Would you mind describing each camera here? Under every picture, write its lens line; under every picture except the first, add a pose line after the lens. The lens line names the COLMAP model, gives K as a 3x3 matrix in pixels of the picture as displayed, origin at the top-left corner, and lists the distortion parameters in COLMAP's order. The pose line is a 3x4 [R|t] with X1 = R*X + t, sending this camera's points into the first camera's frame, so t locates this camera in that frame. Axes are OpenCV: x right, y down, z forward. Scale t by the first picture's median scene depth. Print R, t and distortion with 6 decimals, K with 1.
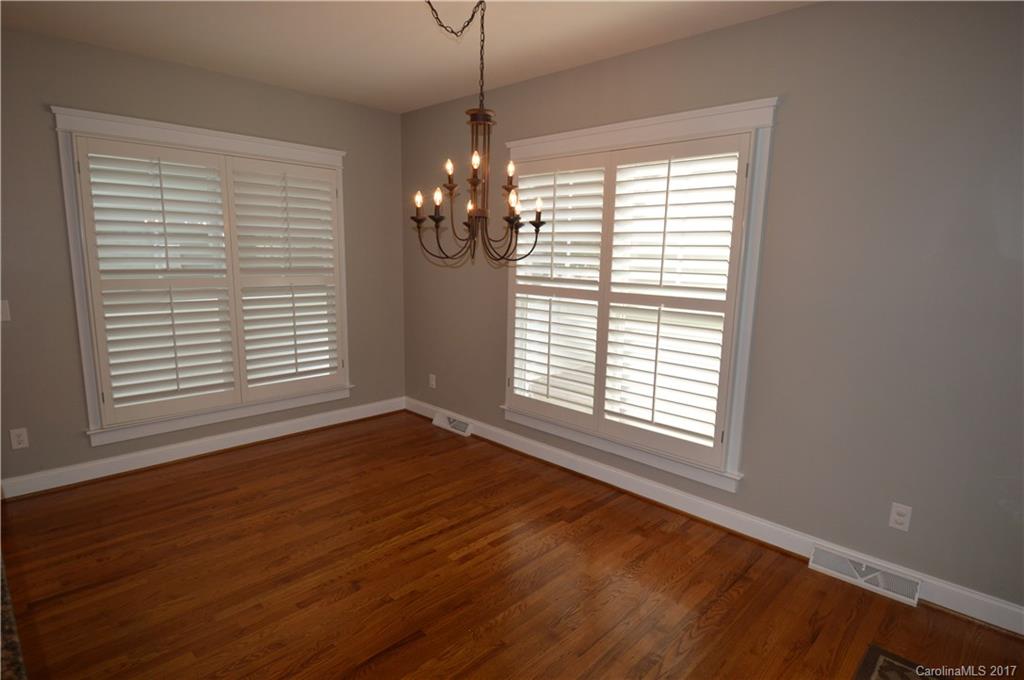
lens RADIAL K [[550.5, 0, 512.0], [0, 550.5, 340.0], [0, 0, 1]] dist [-0.001503, -0.001067]
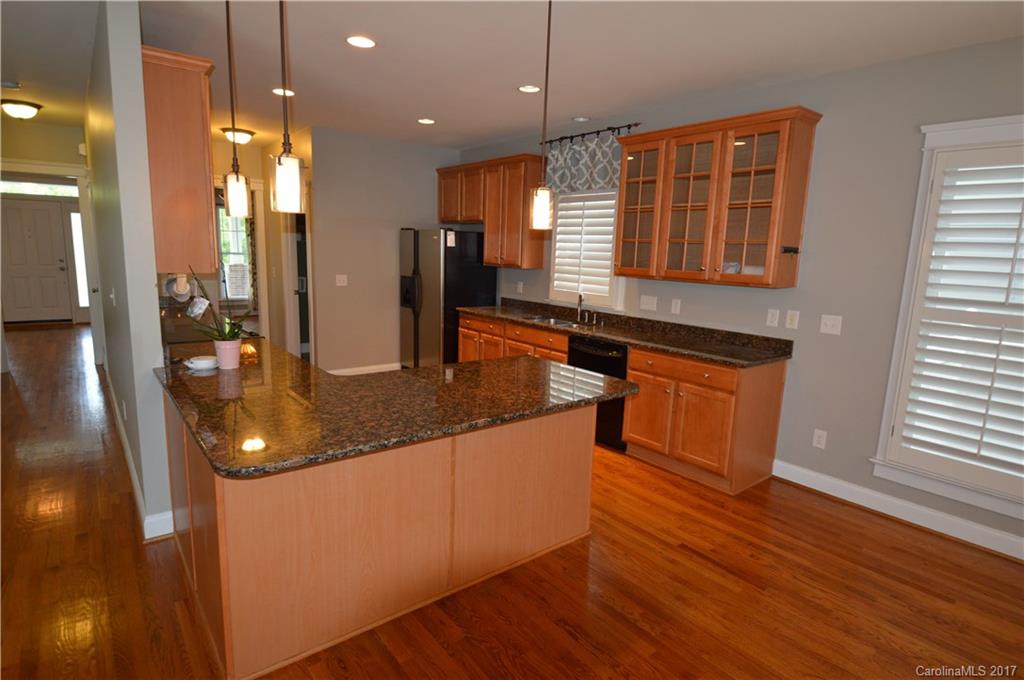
lens RADIAL K [[550.5, 0, 512.0], [0, 550.5, 340.0], [0, 0, 1]] dist [-0.001503, -0.001067]
pose [[-0.122088, 0.141248, -0.982417, 0.240351], [-0.195071, 0.967101, 0.163288, -0.072780], [0.973161, 0.211577, -0.090518, 0.432833]]
